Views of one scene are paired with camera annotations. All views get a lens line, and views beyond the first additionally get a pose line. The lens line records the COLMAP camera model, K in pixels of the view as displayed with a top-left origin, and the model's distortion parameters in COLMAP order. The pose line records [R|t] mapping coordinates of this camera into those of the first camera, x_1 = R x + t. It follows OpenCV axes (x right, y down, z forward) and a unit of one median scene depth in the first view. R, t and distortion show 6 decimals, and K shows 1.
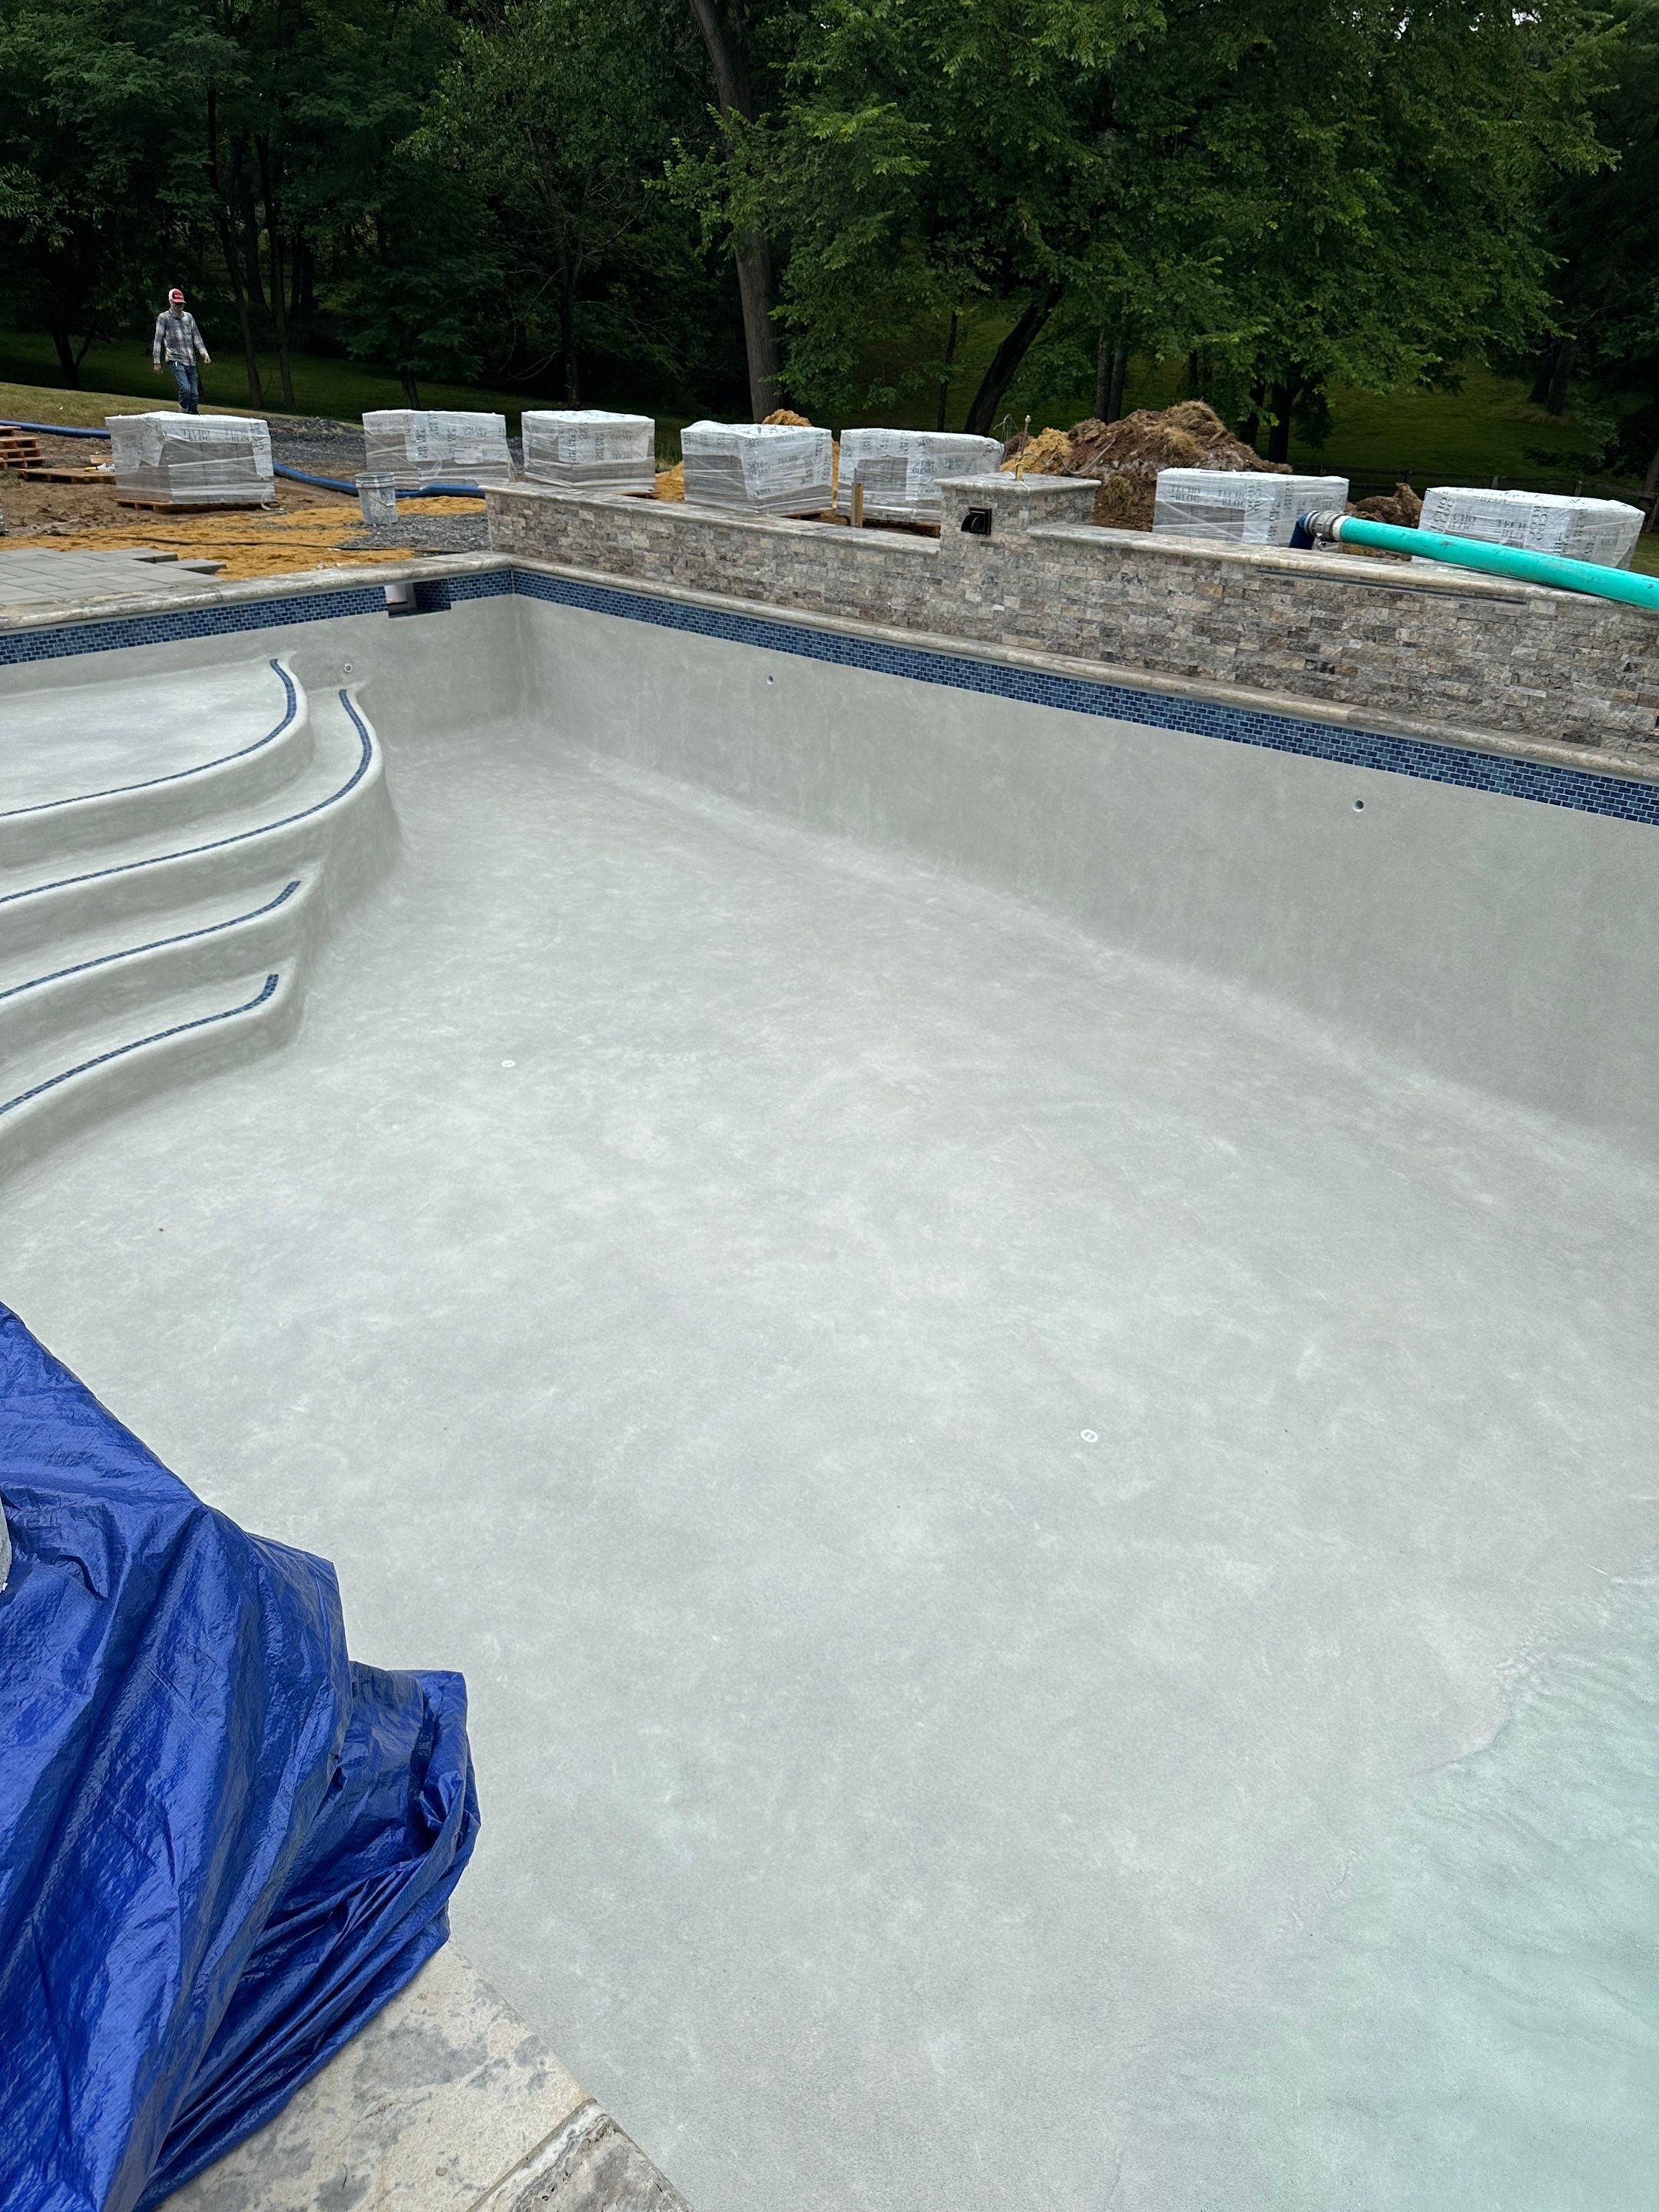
lens RADIAL K [[1545.7, 0, 827.1], [0, 1545.7, 1114.9], [0, 0, 1]] dist [0.050890, -0.055083]
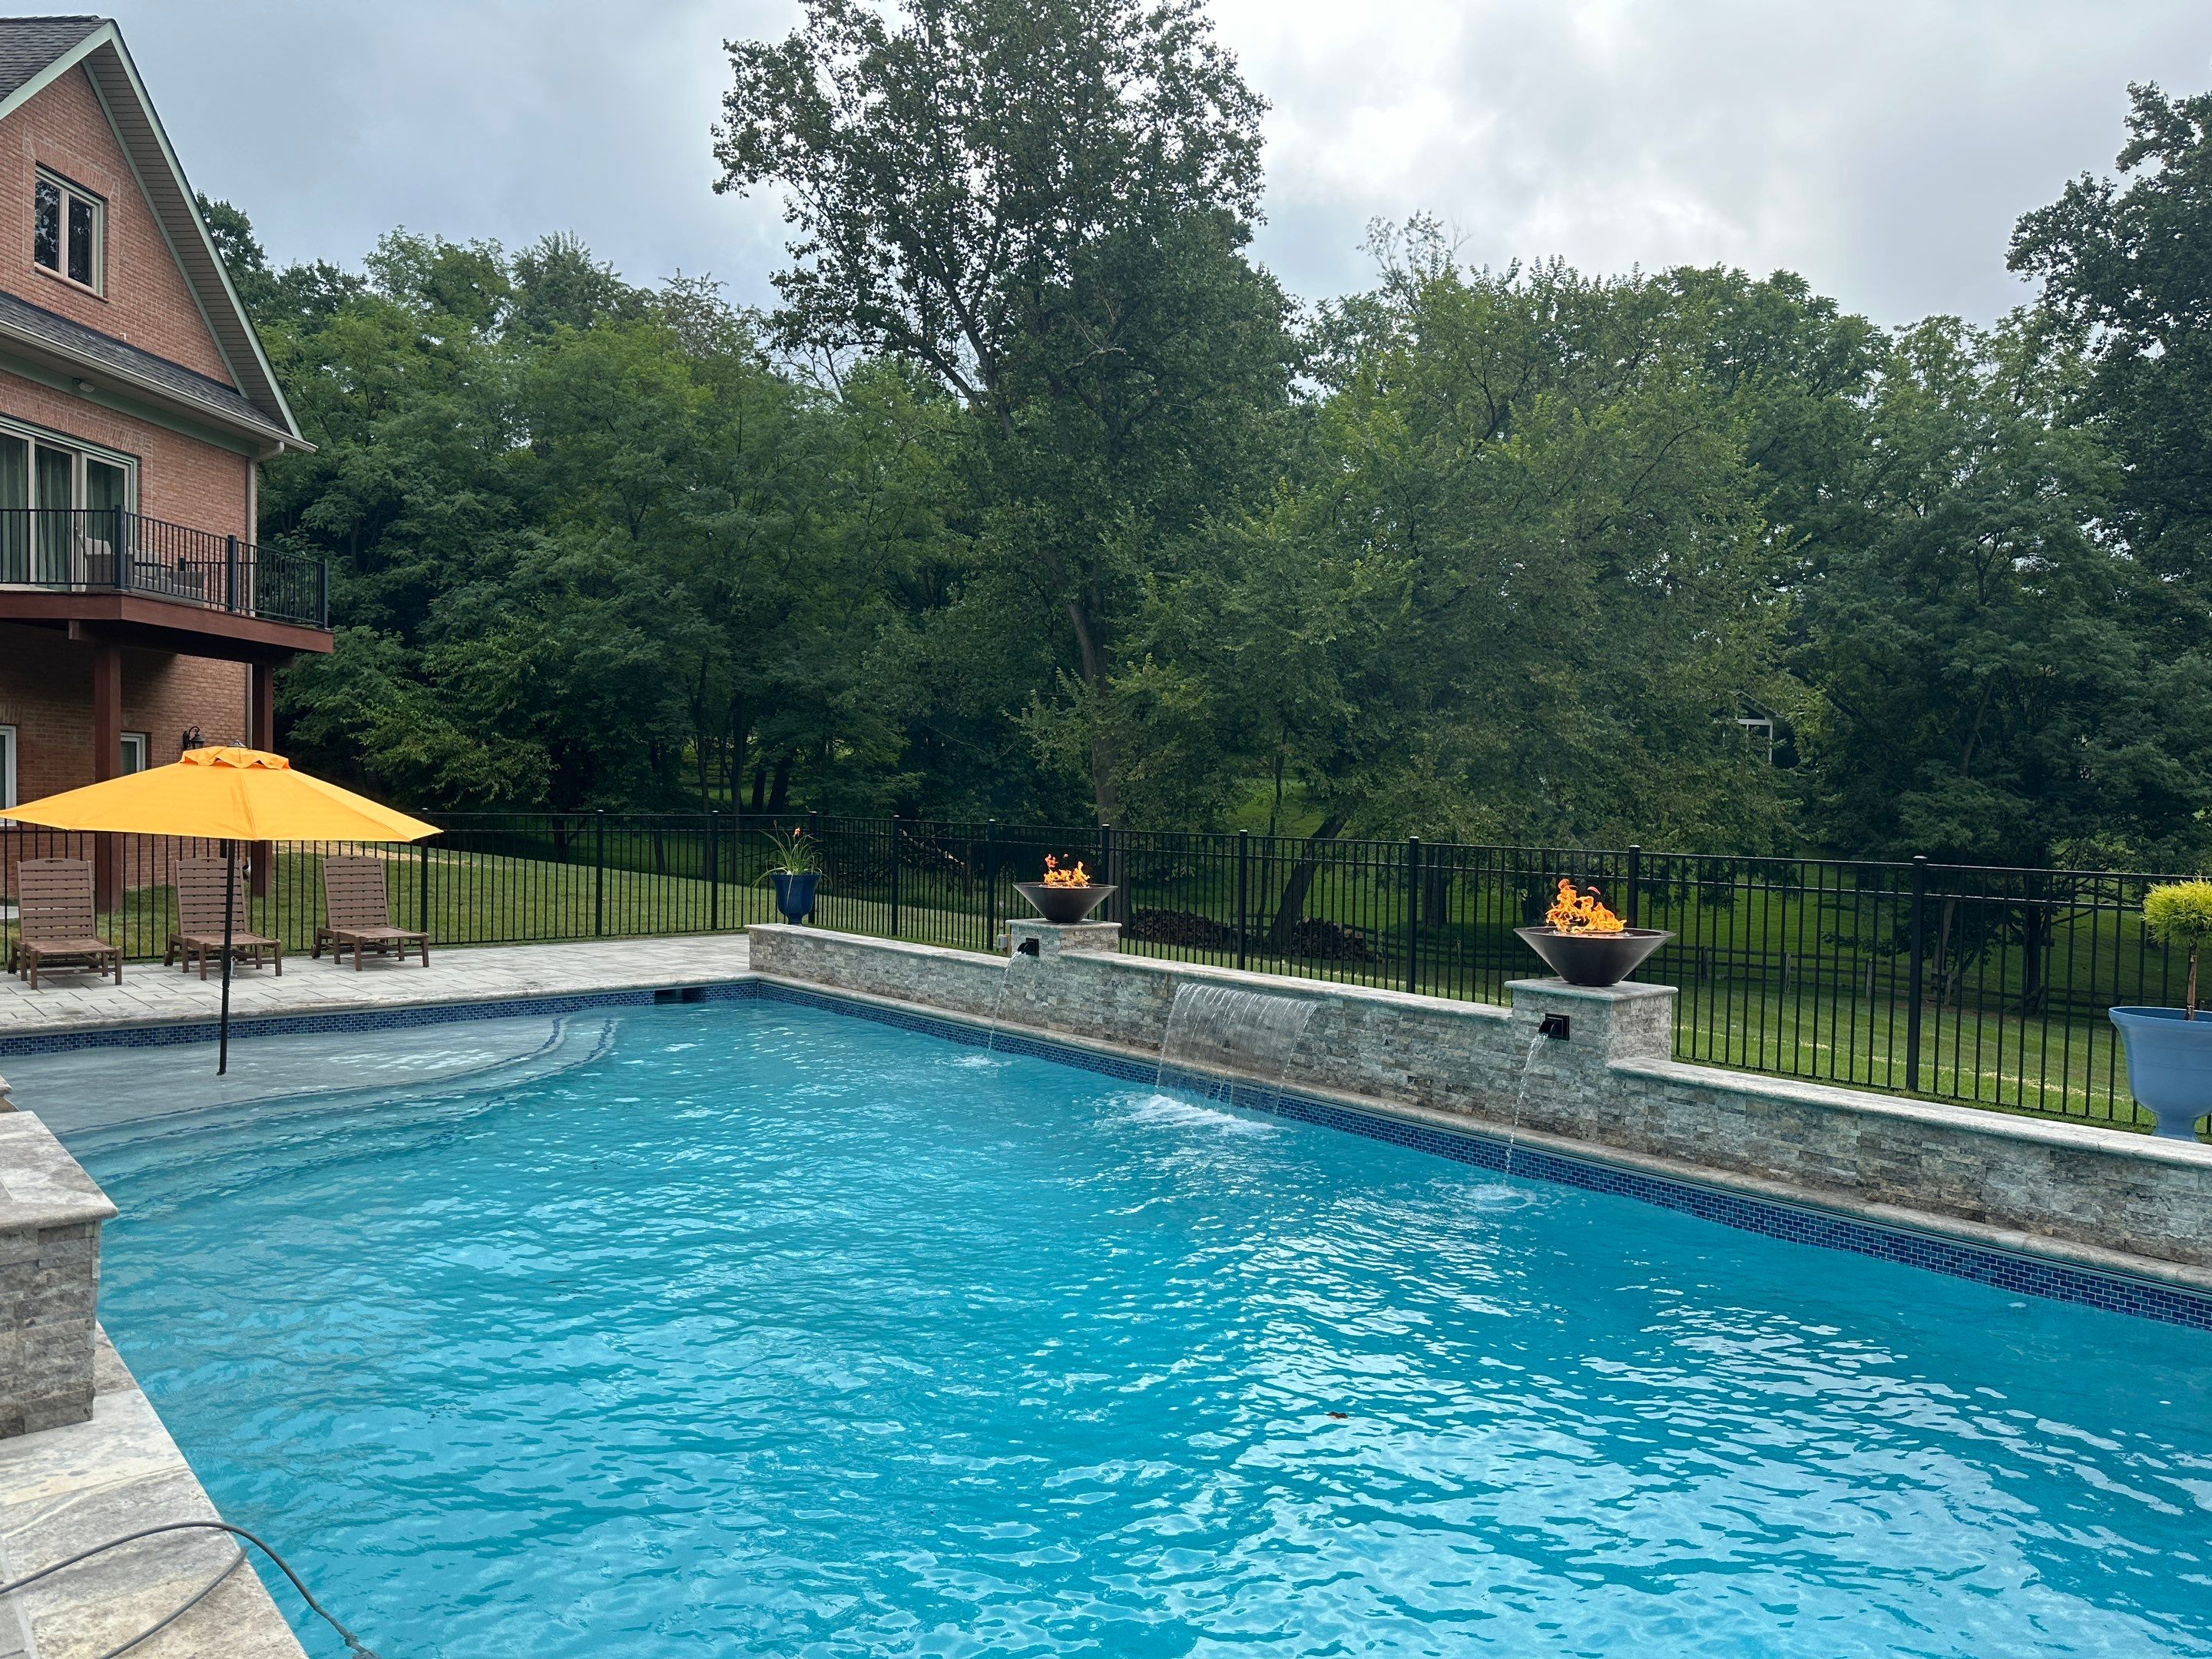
lens RADIAL K [[1541.7, 0, 1094.5], [0, 1541.7, 847.1], [0, 0, 1]] dist [0.049323, -0.050652]
pose [[0.994610, 0.014077, -0.102730, 0.316870], [-0.057260, 0.900541, -0.430983, 0.150256], [0.086446, 0.434542, 0.896493, -0.318564]]
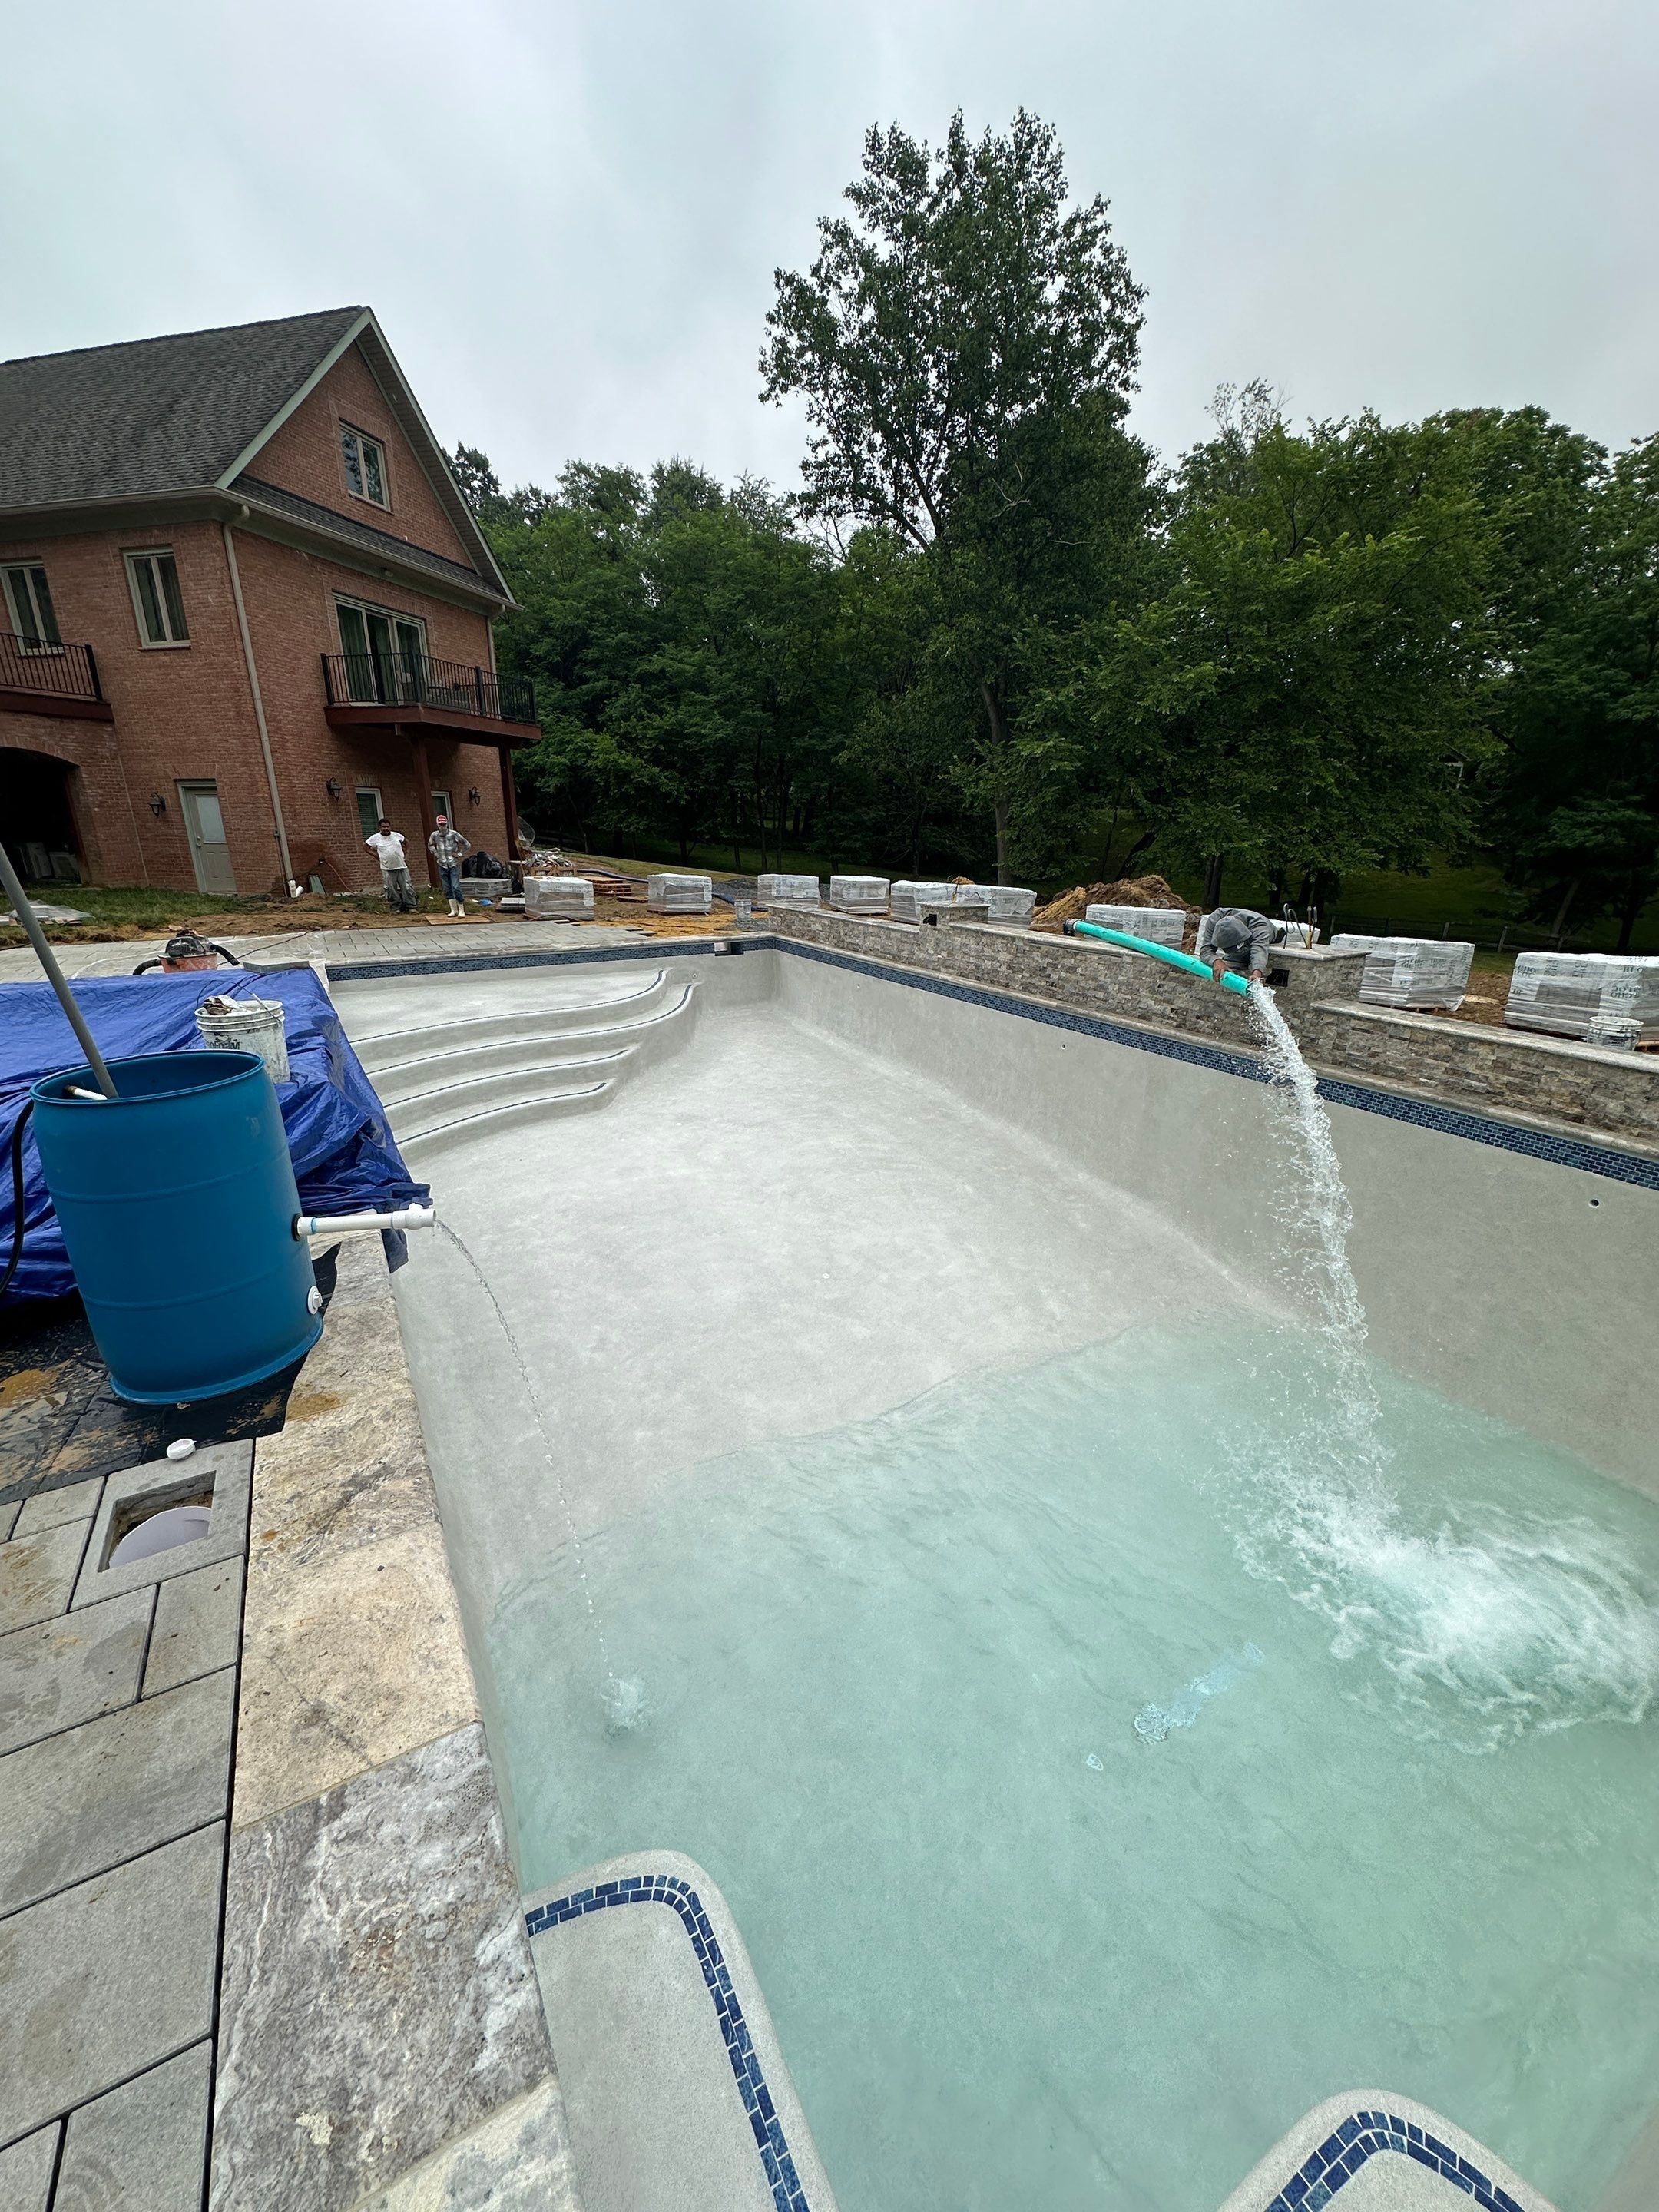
lens RADIAL K [[879.0, 0, 828.5], [0, 879.0, 1113.1], [0, 0, 1]] dist [-0.002746, 0.001041]
pose [[0.958292, 0.086675, -0.272329, 0.343547], [-0.129860, 0.980908, -0.144764, 0.104326], [0.254582, 0.174091, 0.951252, -0.214001]]
